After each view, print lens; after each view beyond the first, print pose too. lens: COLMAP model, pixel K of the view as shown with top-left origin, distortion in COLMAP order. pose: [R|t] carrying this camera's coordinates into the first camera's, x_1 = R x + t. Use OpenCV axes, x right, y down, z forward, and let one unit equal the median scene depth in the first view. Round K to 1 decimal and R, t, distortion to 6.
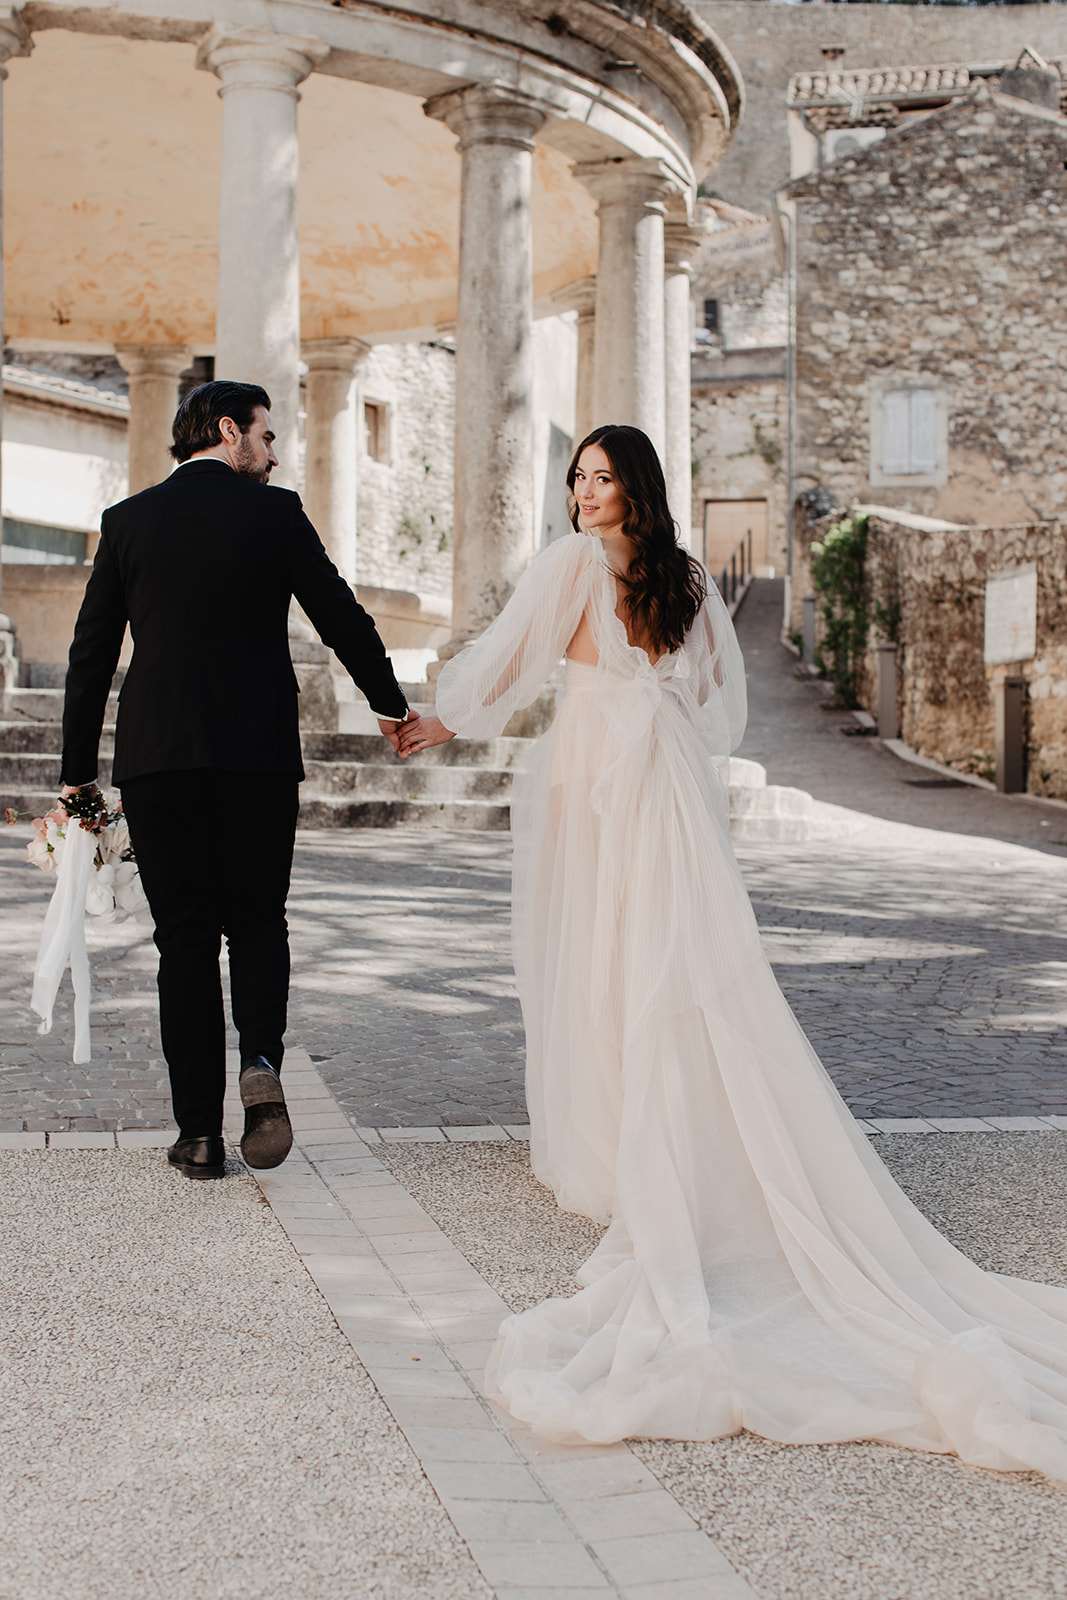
lens RADIAL K [[2593.3, 0, 527.8], [0, 2593.3, 853.1], [0, 0, 1]] dist [0.024076, 0.042580]
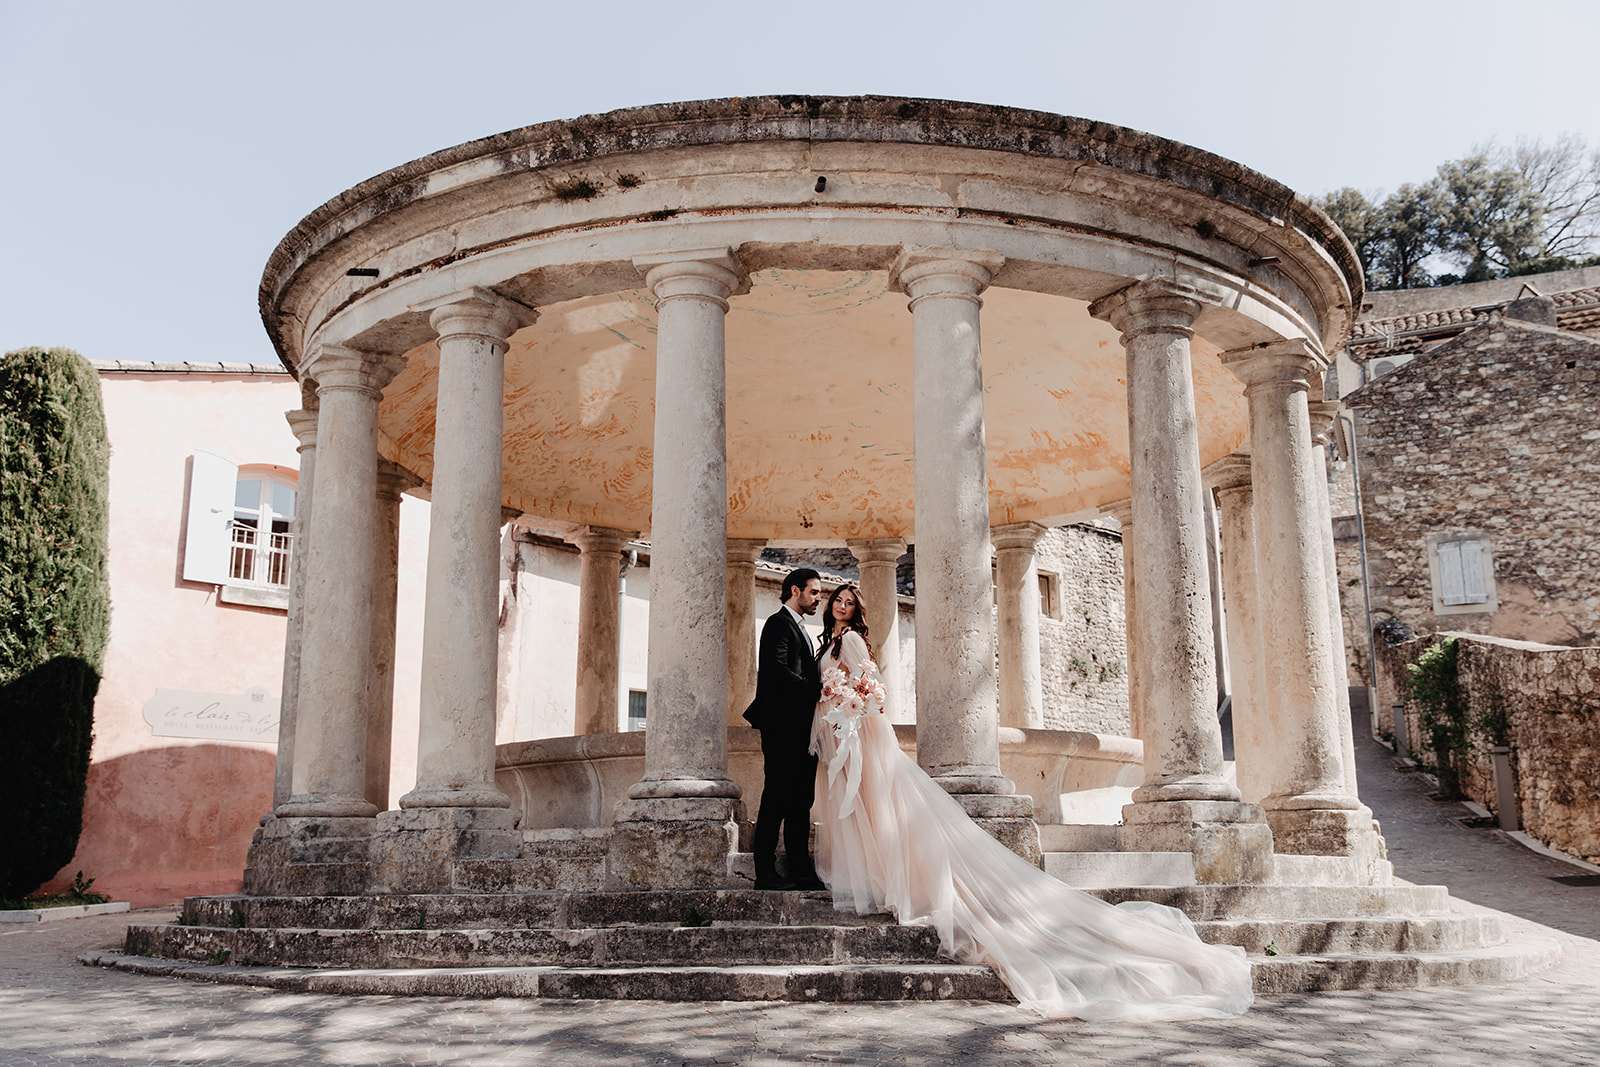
lens RADIAL K [[2593.3, 0, 798.3], [0, 2593.3, 493.0], [0, 0, 1]] dist [0.024076, 0.042580]
pose [[0.985312, -0.062962, -0.158731, 0.027866], [0.030081, 0.979005, -0.201603, 0.048447], [0.168092, 0.193867, 0.966520, -0.304168]]
